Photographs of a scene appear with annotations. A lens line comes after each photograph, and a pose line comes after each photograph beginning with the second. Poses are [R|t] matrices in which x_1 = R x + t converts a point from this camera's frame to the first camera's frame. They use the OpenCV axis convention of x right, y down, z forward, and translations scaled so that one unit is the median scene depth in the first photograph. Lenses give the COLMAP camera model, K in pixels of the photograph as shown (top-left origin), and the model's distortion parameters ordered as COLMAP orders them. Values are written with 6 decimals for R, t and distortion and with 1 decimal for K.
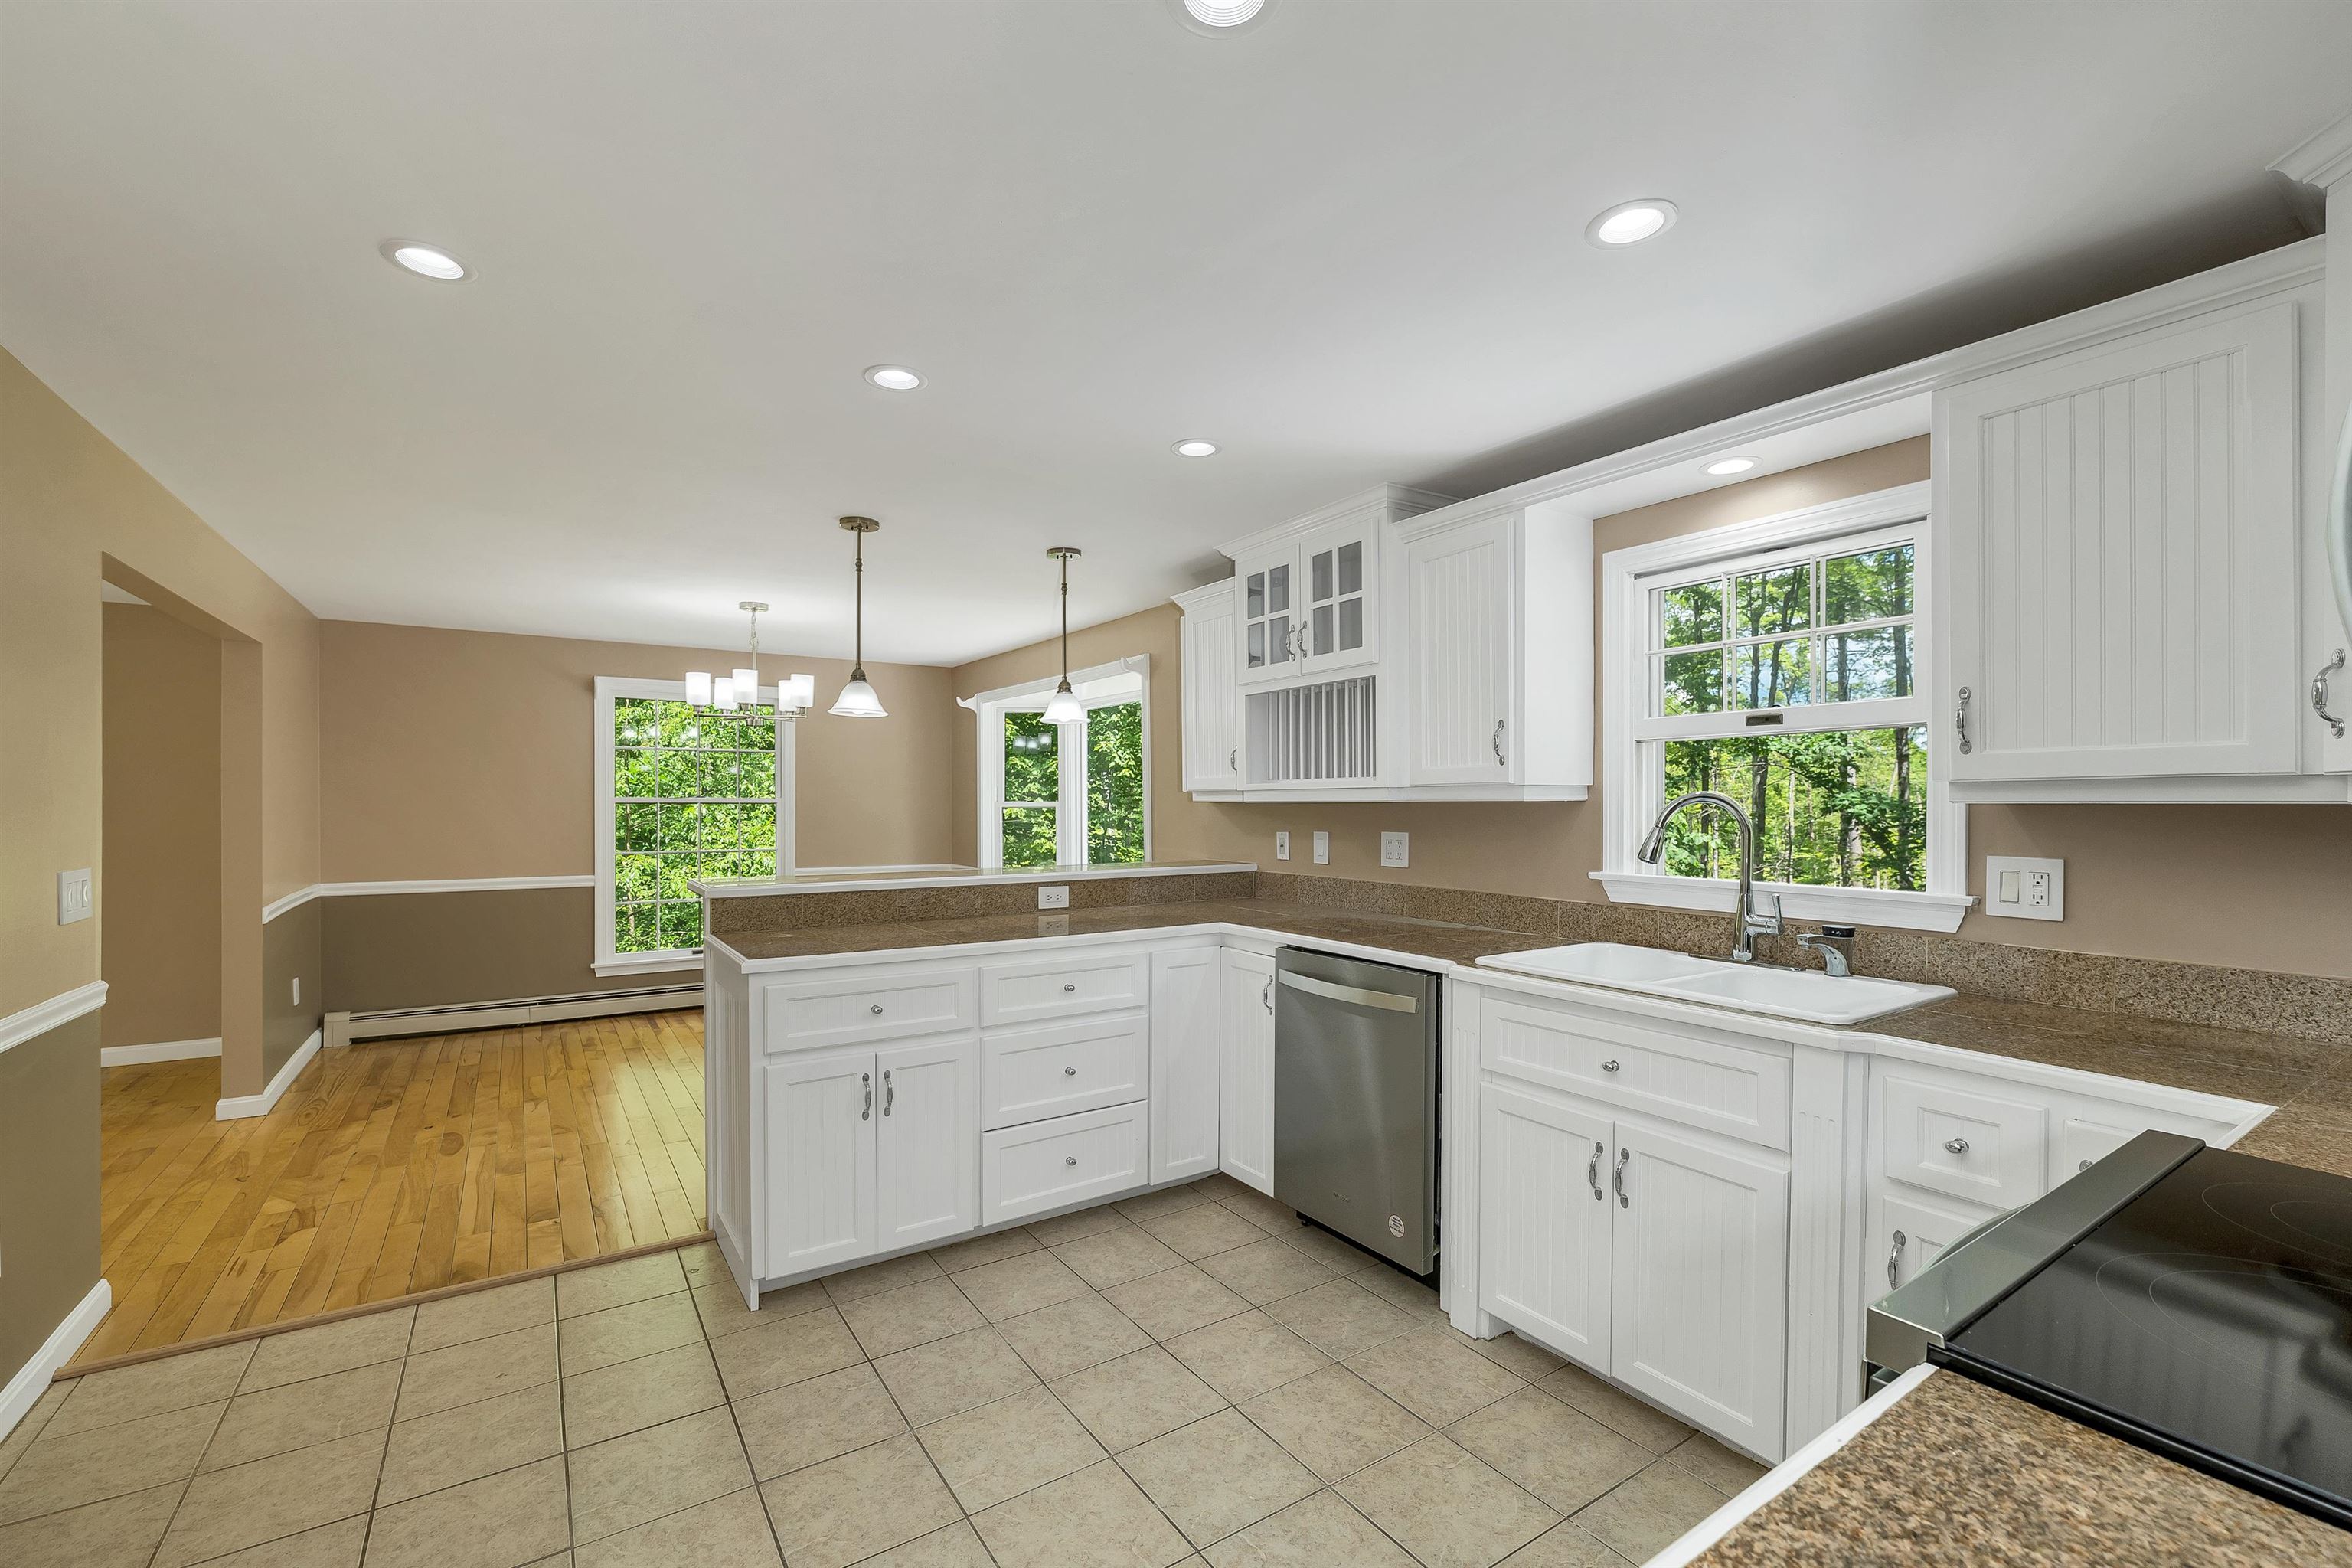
lens RADIAL K [[959.4, 0, 1153.6], [0, 959.4, 798.6], [0, 0, 1]] dist [-0.000861, 0.000047]
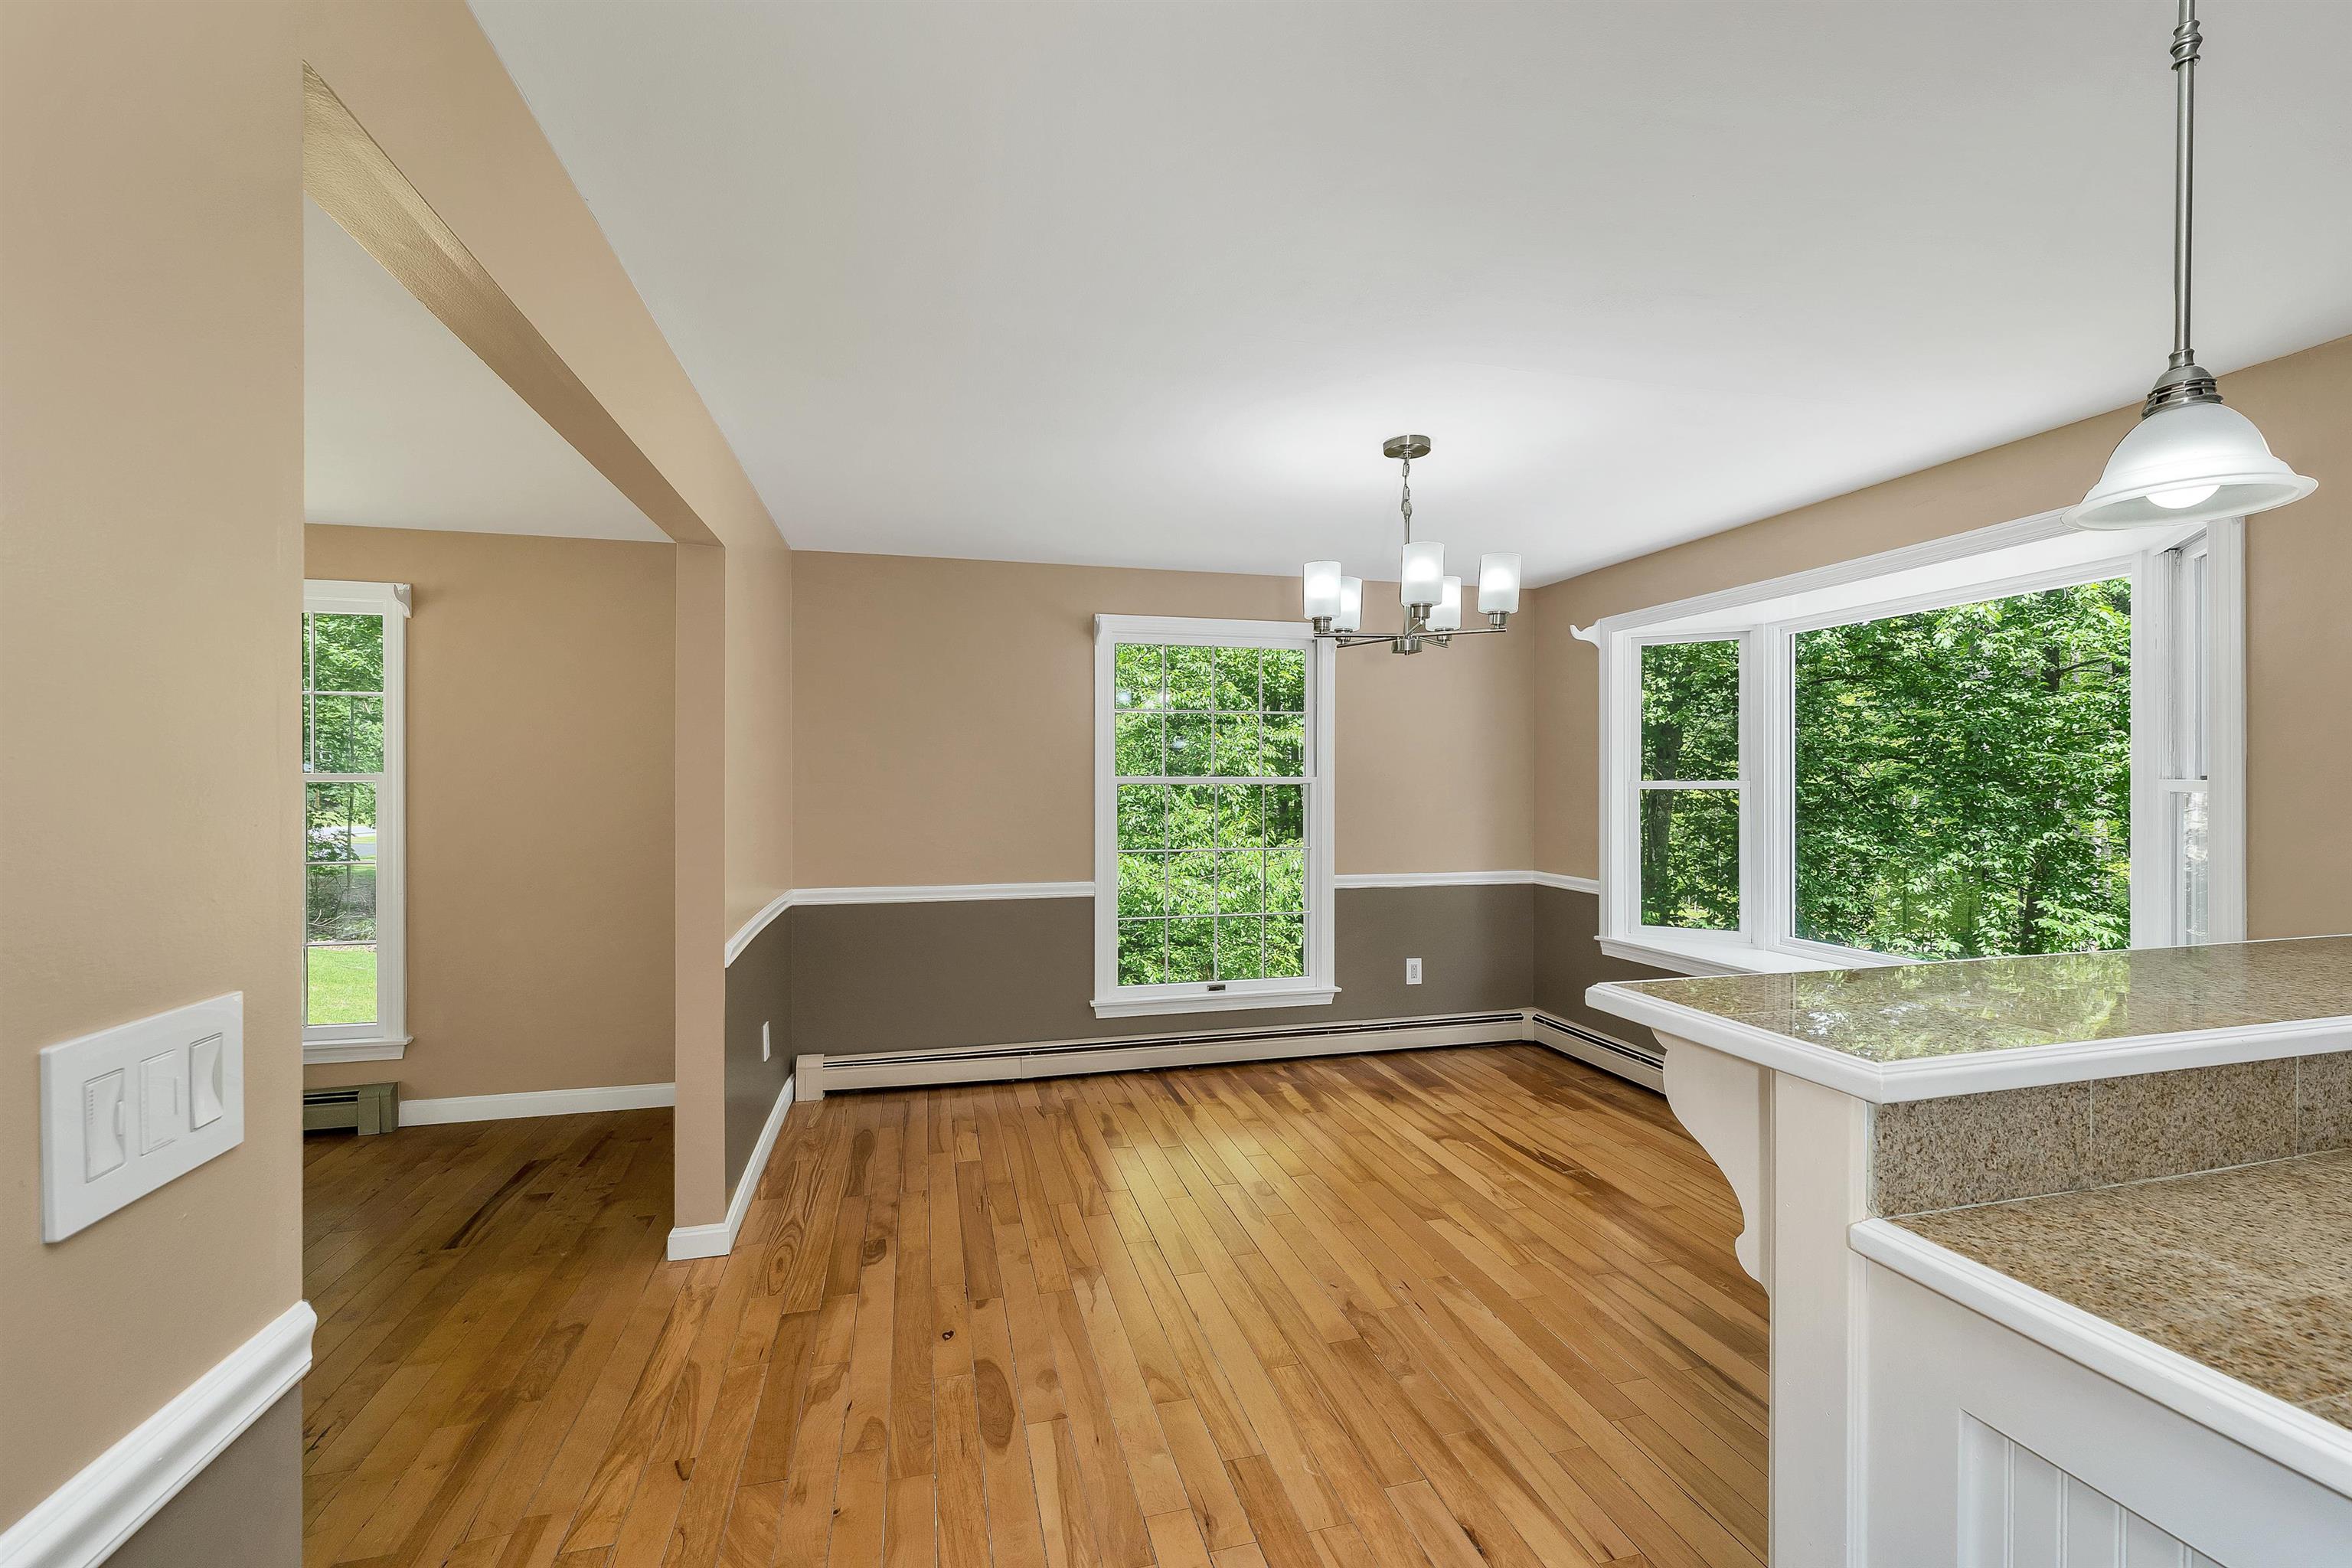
lens RADIAL K [[952.0, 0, 1193.0], [0, 952.0, 769.0], [0, 0, 1]] dist [0.000764, -0.000379]
pose [[0.952020, -0.009580, -0.305884, -0.489633], [0.006393, 0.999914, -0.011419, 0.001186], [0.305967, 0.008916, 0.952000, 0.552237]]
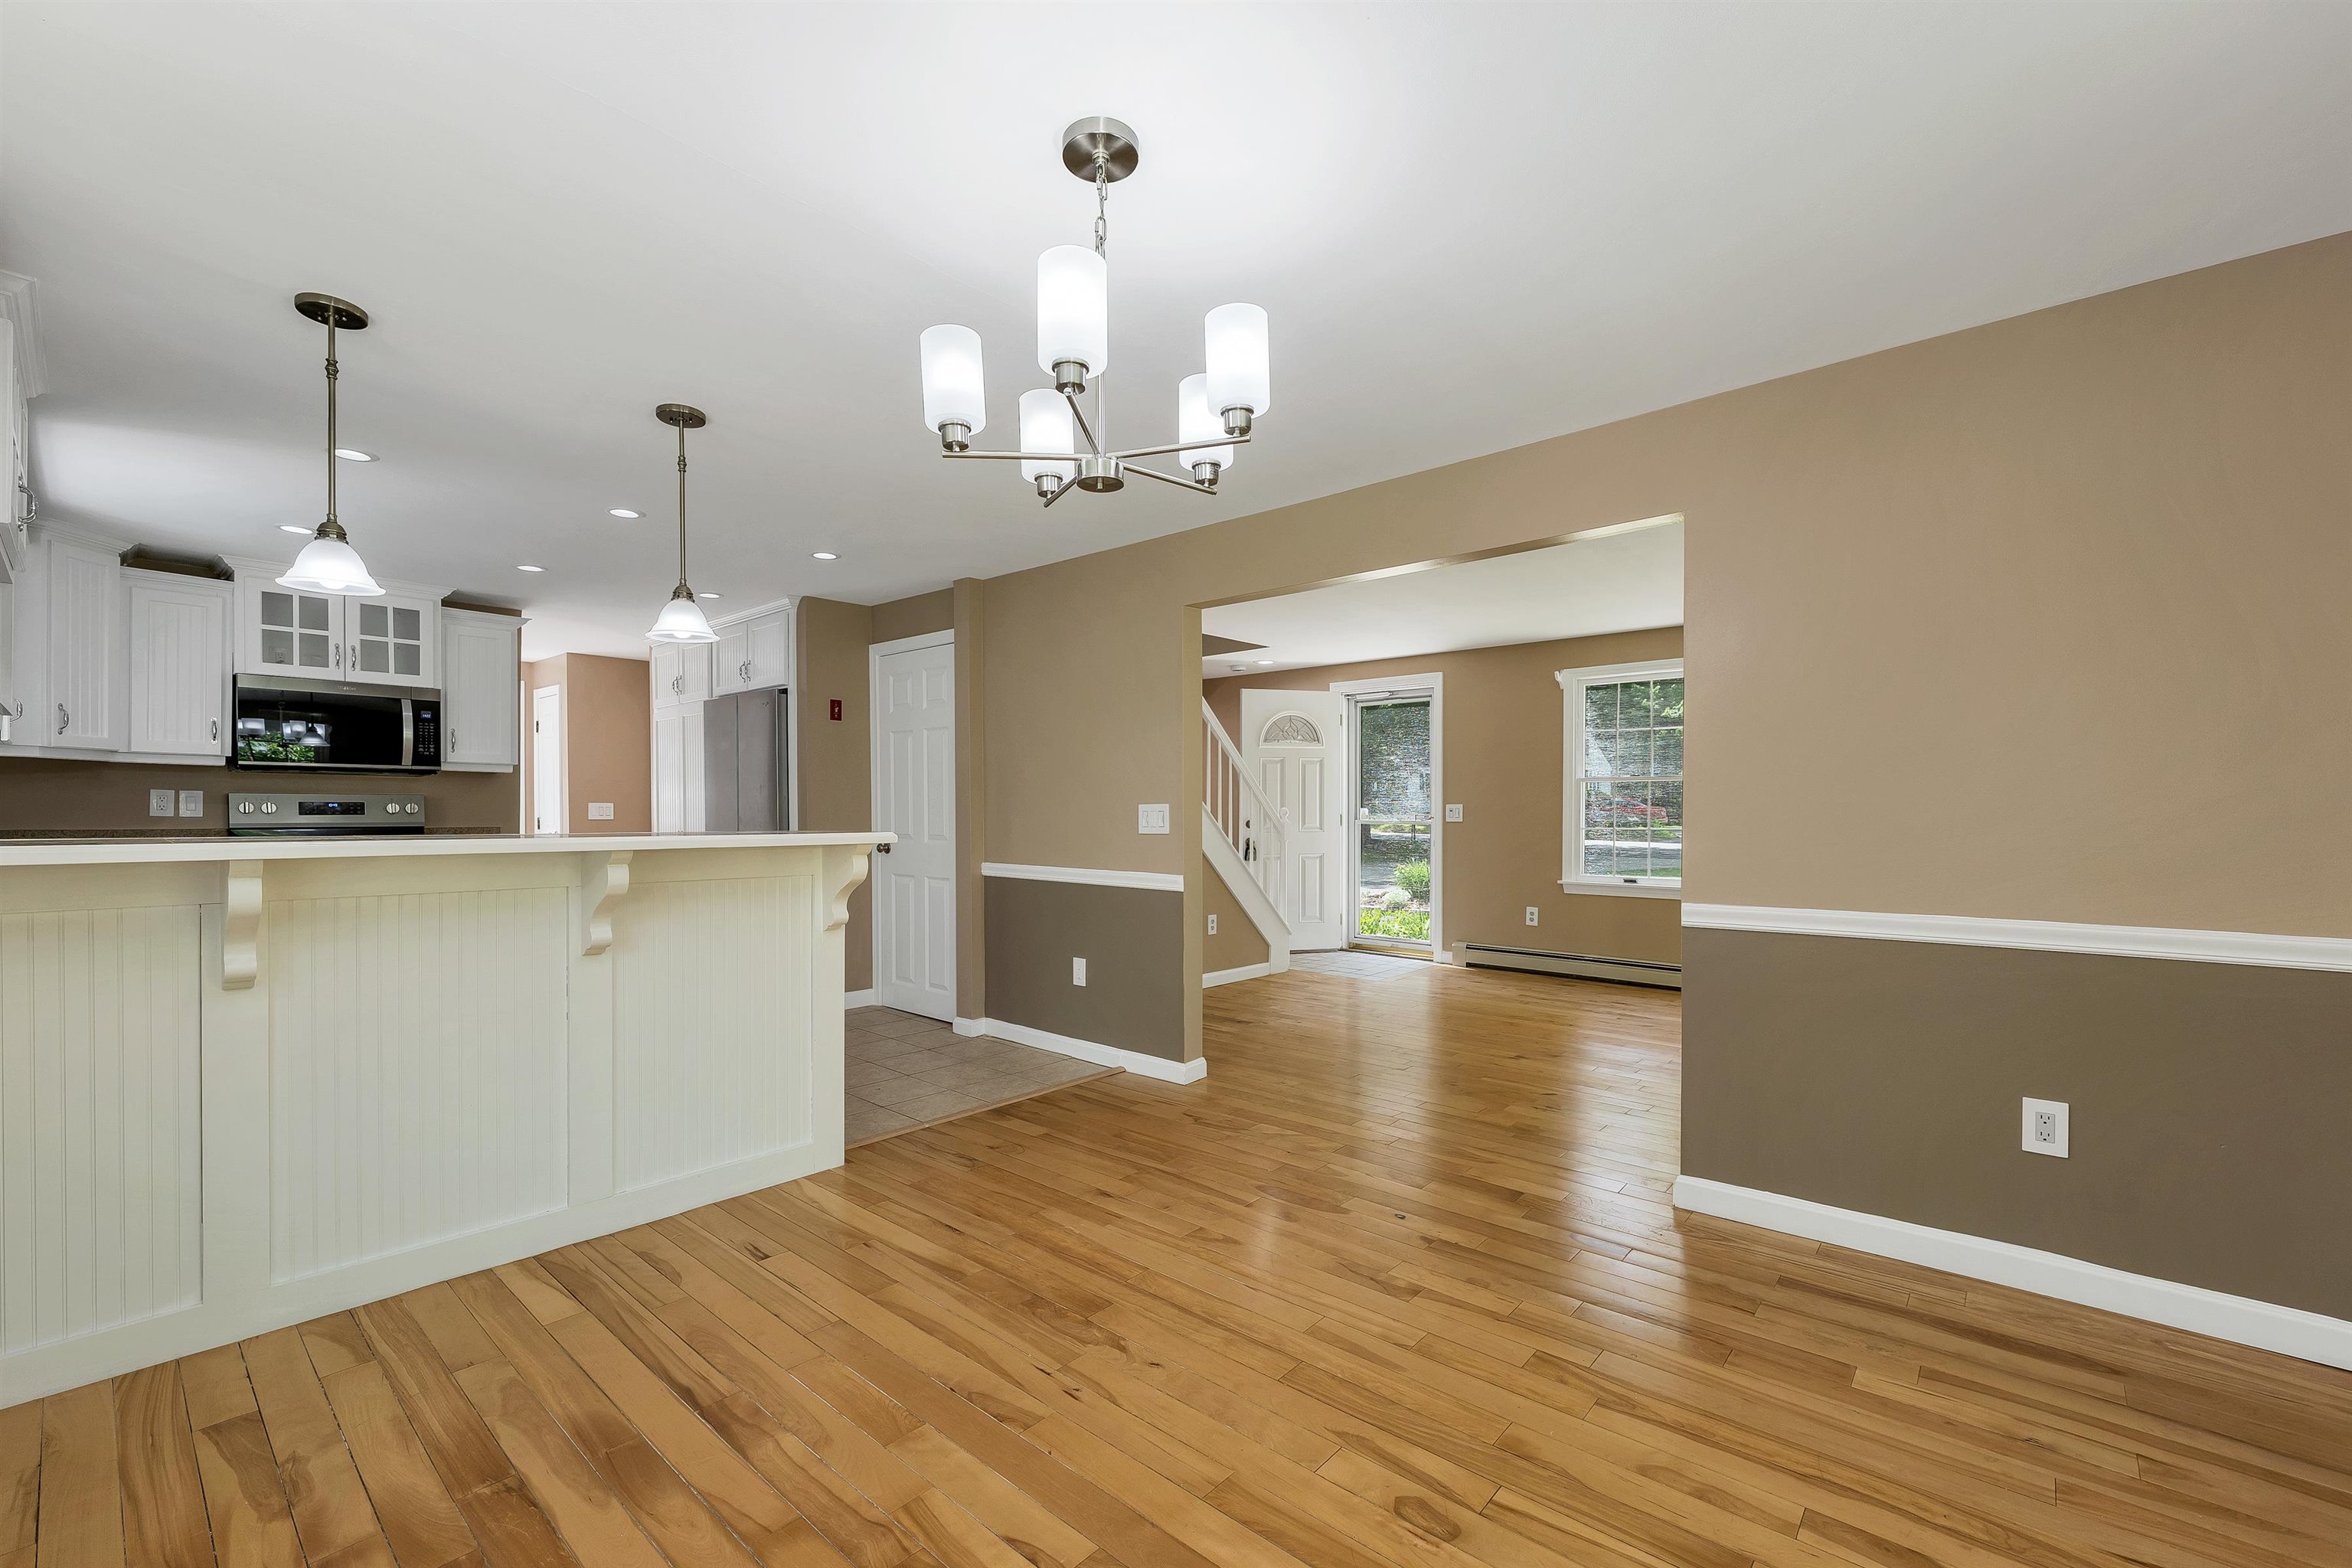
lens RADIAL K [[985.6, 0, 1176.2], [0, 985.6, 827.7], [0, 0, 1]] dist [-0.001774, -0.000389]
pose [[-0.965448, -0.002141, -0.260588, -0.472370], [-0.005767, 0.999897, 0.013150, 0.061792], [0.260533, 0.014199, -0.965361, 1.873261]]
